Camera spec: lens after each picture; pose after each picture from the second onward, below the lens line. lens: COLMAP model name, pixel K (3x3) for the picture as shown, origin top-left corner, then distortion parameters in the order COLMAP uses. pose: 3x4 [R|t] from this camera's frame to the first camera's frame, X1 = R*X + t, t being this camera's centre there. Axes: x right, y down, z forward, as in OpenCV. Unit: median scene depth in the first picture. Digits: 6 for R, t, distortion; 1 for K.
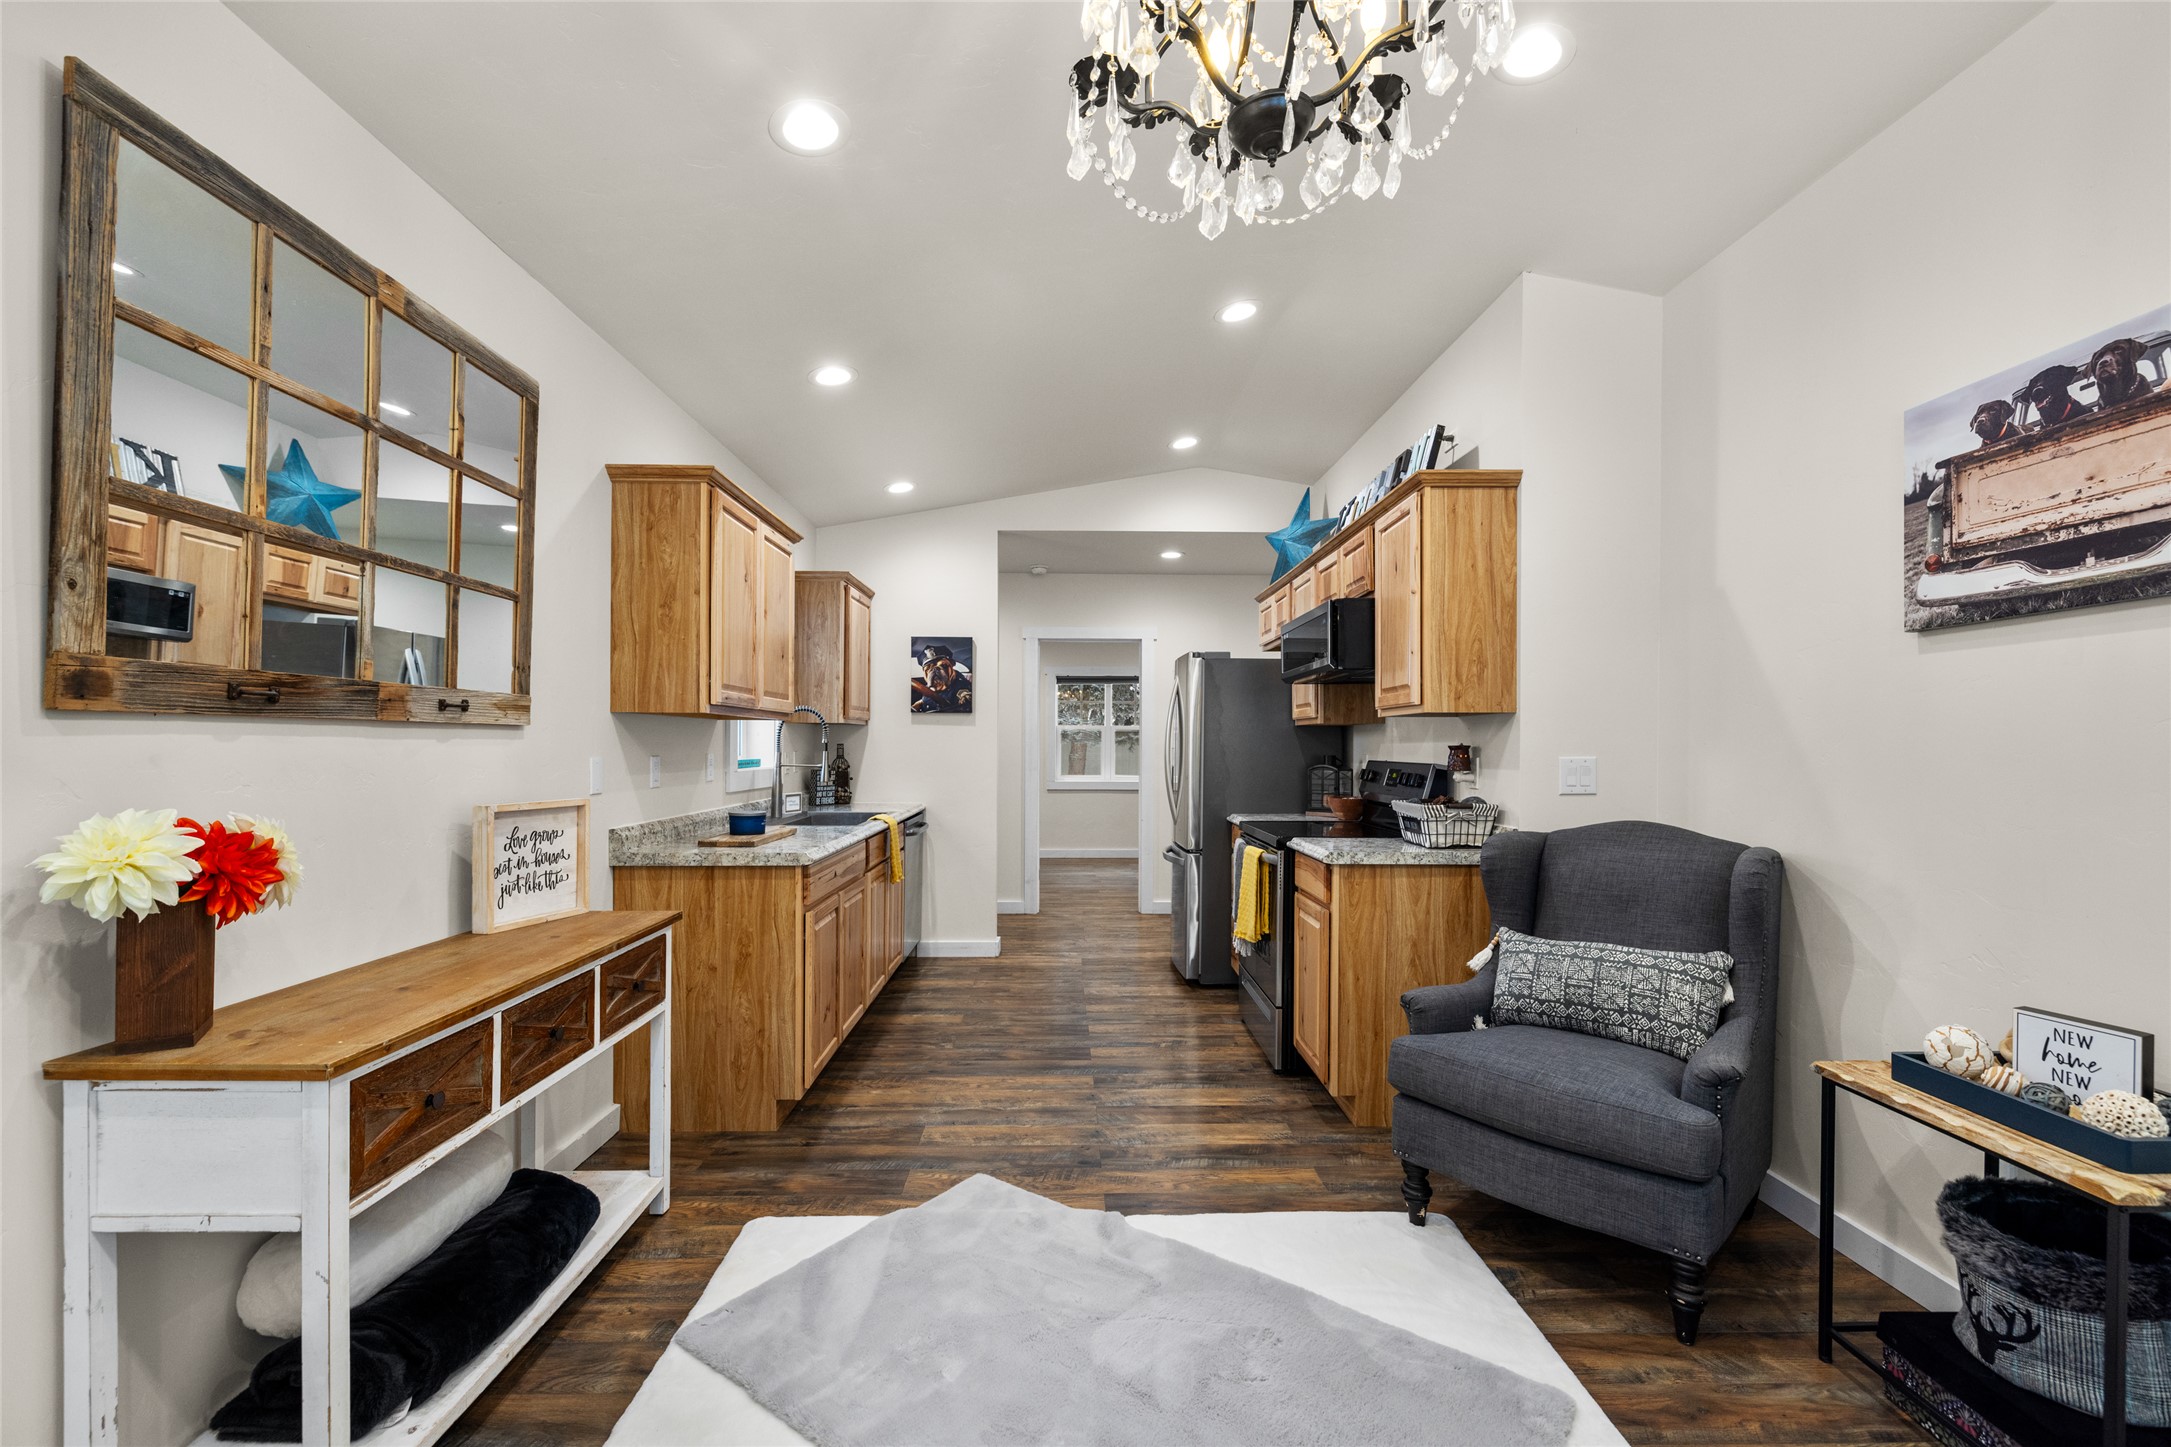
lens RADIAL K [[912.5, 0, 1080.5], [0, 912.5, 745.4], [0, 0, 1]] dist [-0.000326, -0.000196]
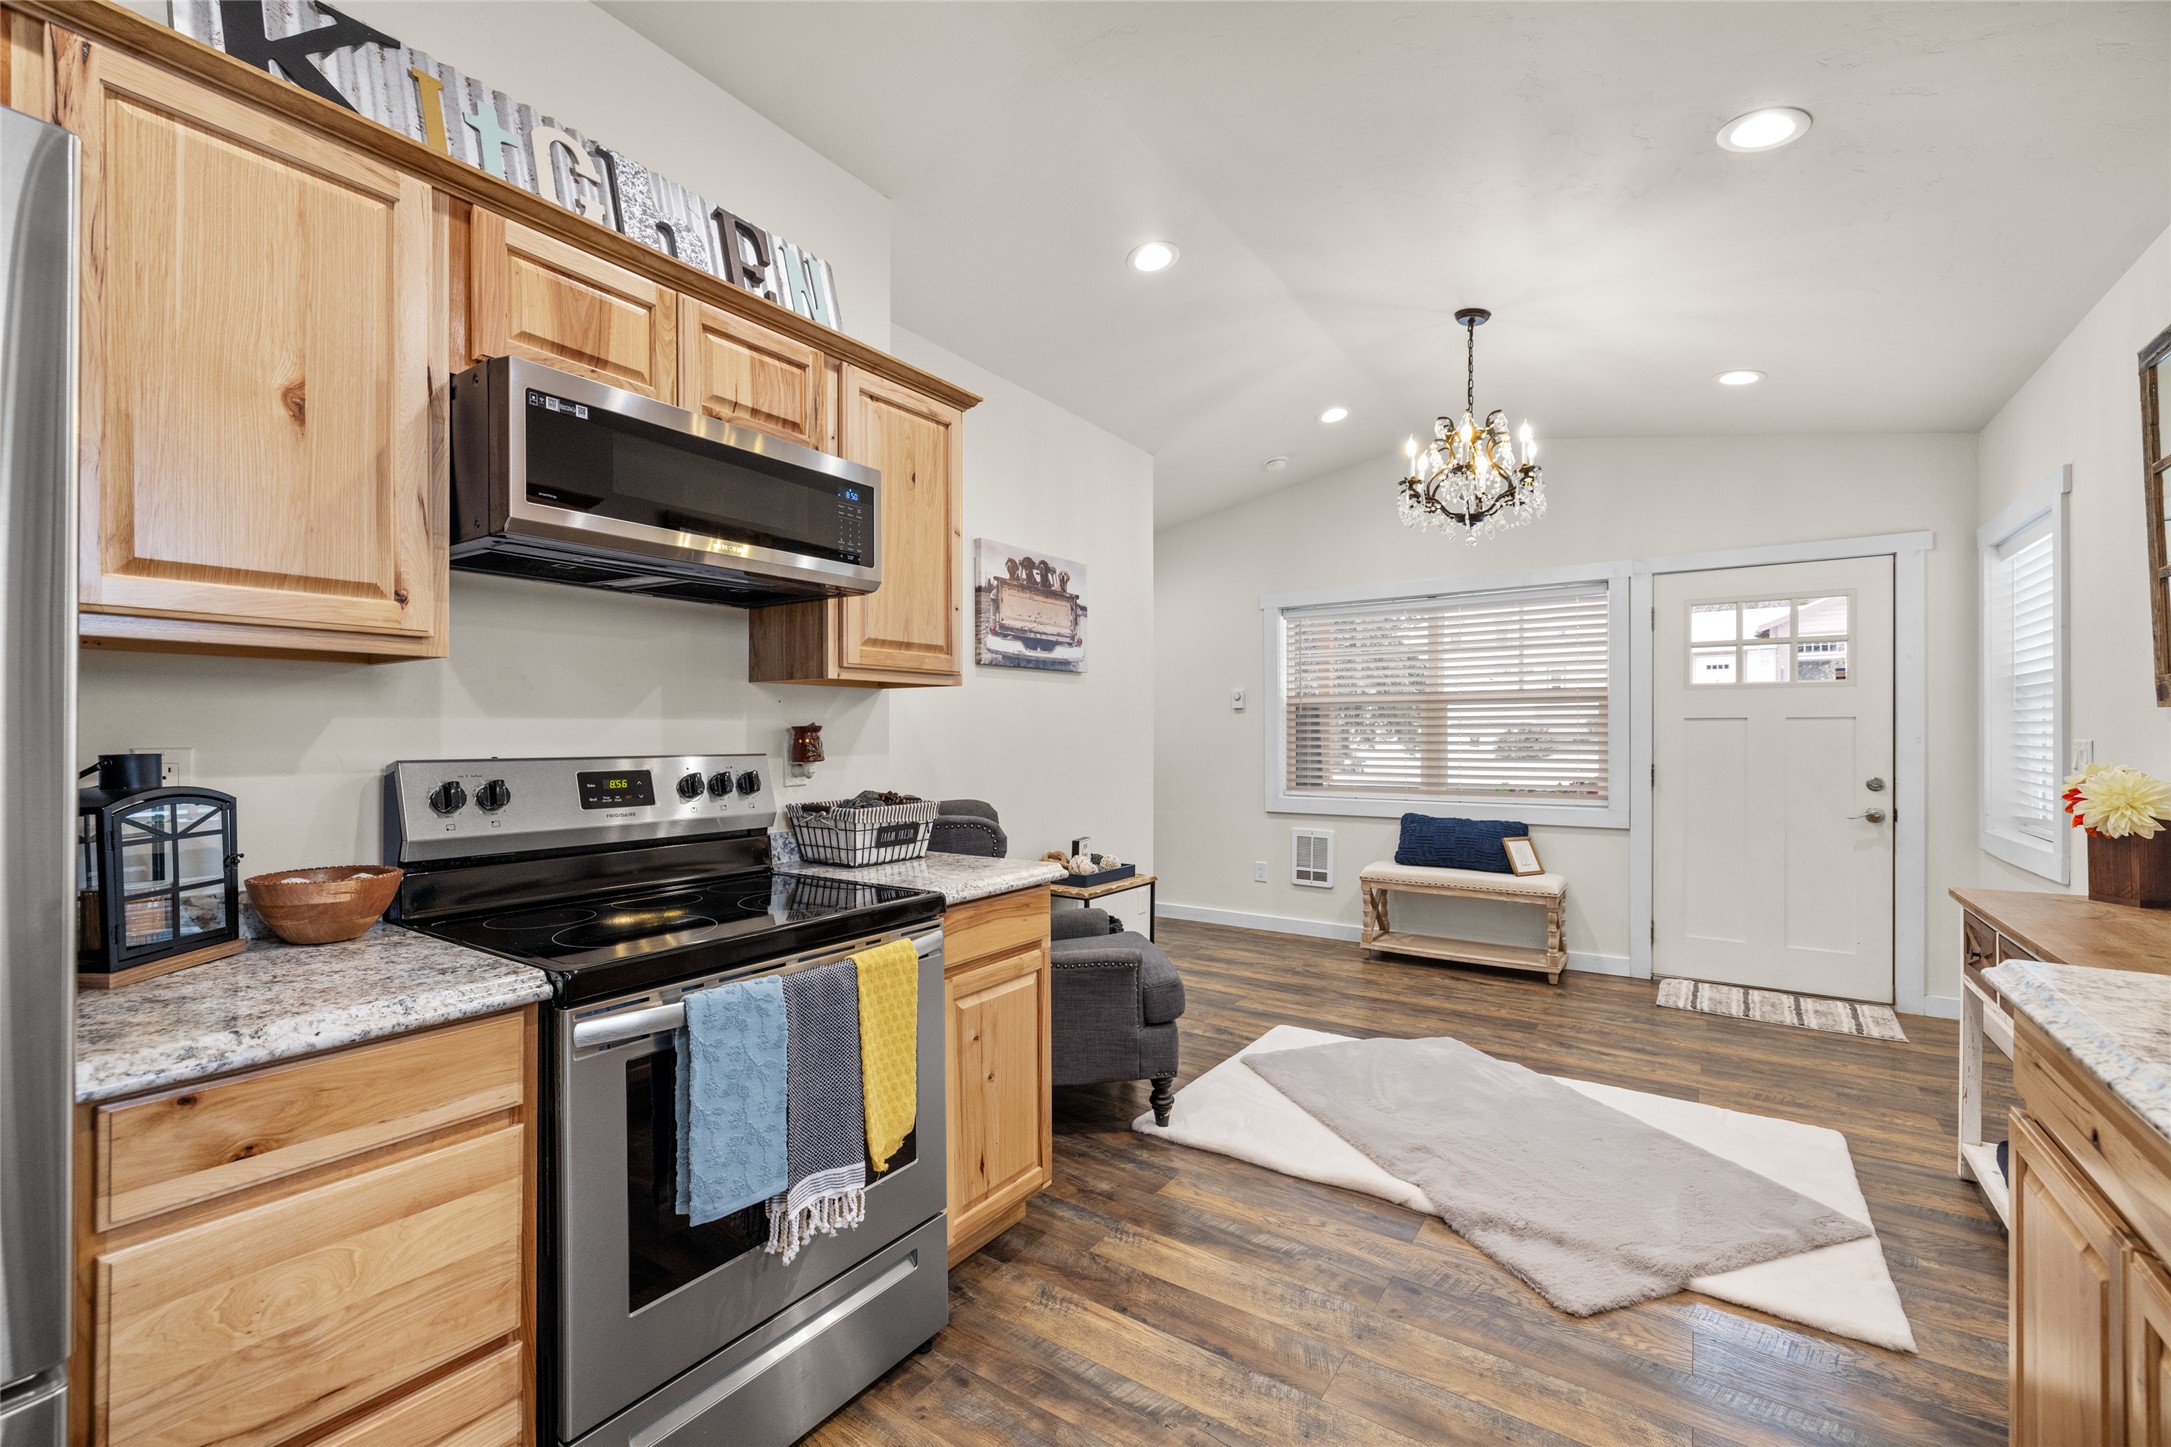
lens RADIAL K [[900.0, 0, 1084.4], [0, 900.0, 734.1], [0, 0, 1]] dist [-0.000376, 0.000231]
pose [[-0.812008, -0.001751, 0.583644, -0.190104], [-0.001229, 0.999998, 0.001290, 0.006127], [-0.583646, 0.000330, -0.812009, 1.615853]]
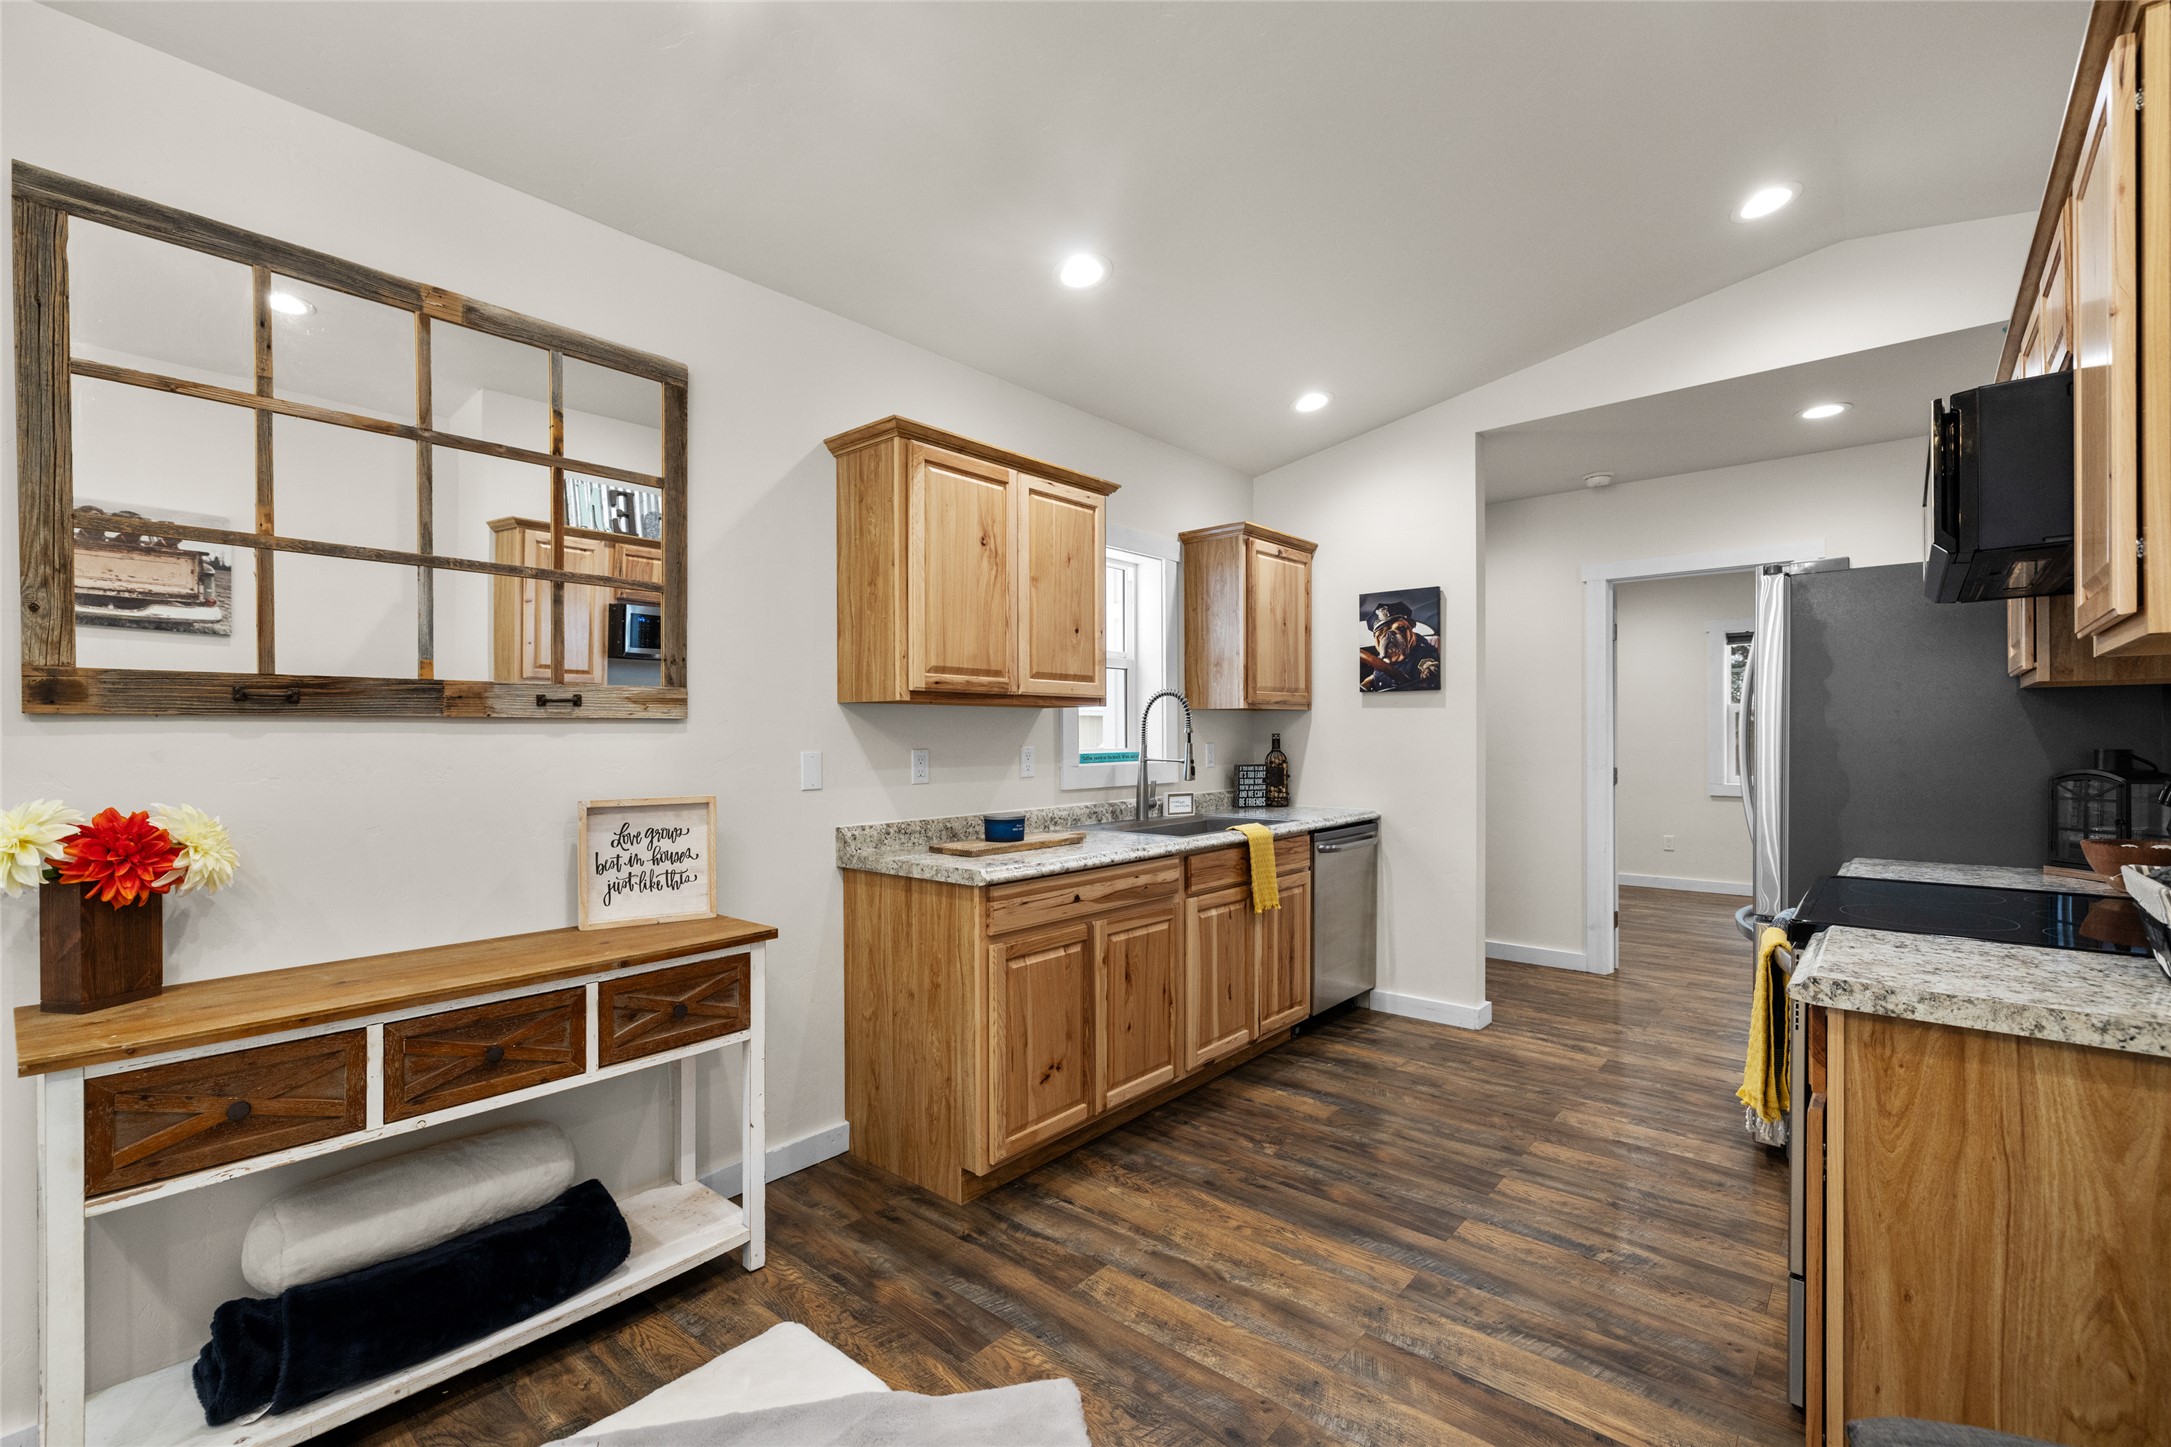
lens RADIAL K [[947.3, 0, 1075.4], [0, 947.3, 738.4], [0, 0, 1]] dist [0.004873, -0.000518]
pose [[0.739413, -0.005864, -0.673226, 0.320851], [0.007971, 0.999968, 0.000046, 0.001935], [0.673205, -0.005400, 0.739436, 0.438654]]
